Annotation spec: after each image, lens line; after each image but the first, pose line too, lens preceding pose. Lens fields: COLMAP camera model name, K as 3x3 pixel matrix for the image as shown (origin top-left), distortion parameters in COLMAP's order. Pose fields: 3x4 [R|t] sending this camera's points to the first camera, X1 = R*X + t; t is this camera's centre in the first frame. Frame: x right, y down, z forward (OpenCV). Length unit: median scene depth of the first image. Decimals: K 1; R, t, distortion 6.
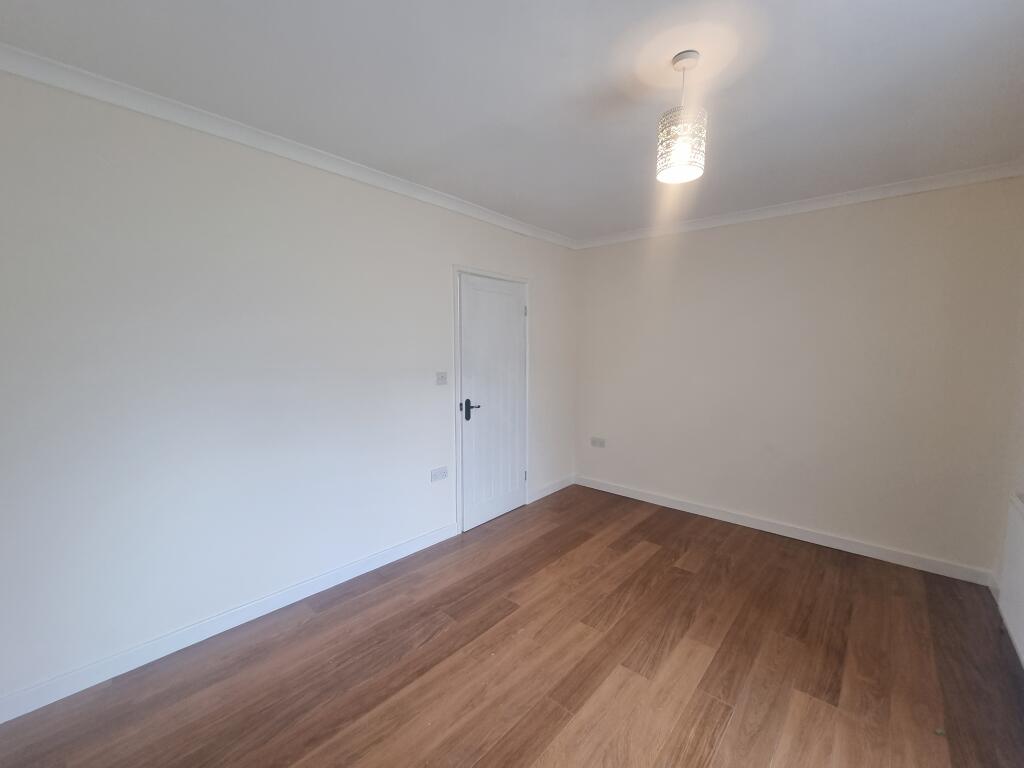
lens RADIAL K [[418.2, 0, 512.0], [0, 418.2, 385.8], [0, 0, 1]] dist [0.001782, 0.000260]
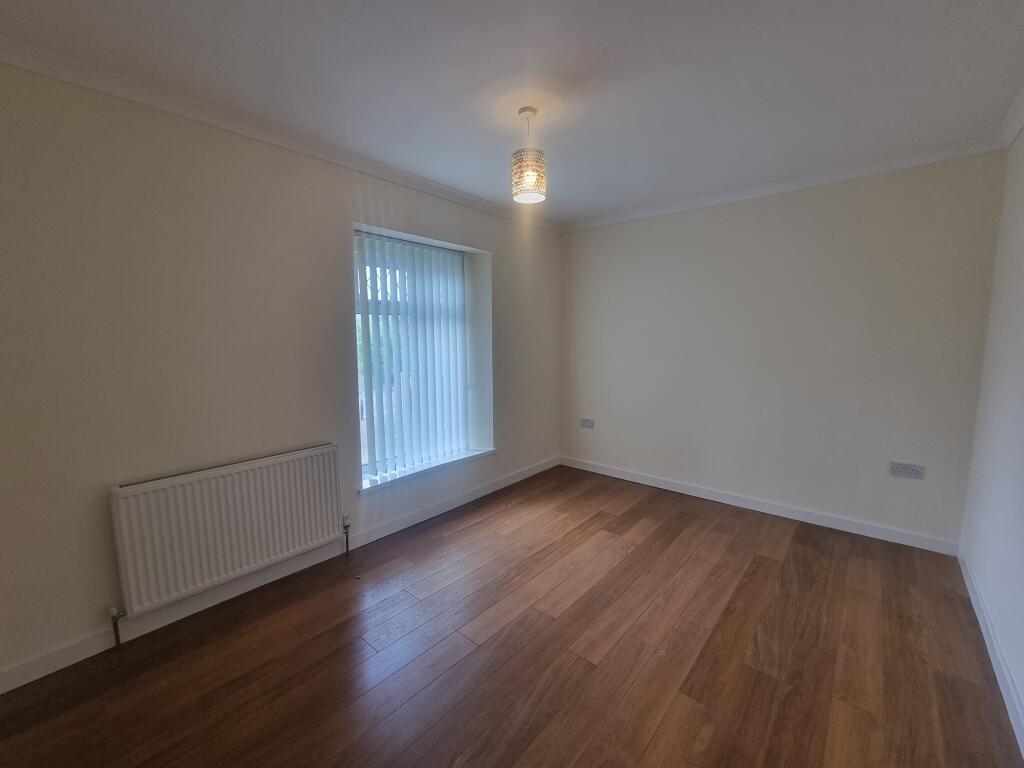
lens RADIAL K [[418.2, 0, 512.2], [0, 418.2, 388.2], [0, 0, 1]] dist [0.001782, 0.000260]
pose [[-0.999873, 0.002690, -0.015705, 0.346218], [-0.000479, 0.980125, 0.198382, -0.128896], [0.015927, 0.198365, -0.979999, 1.746241]]
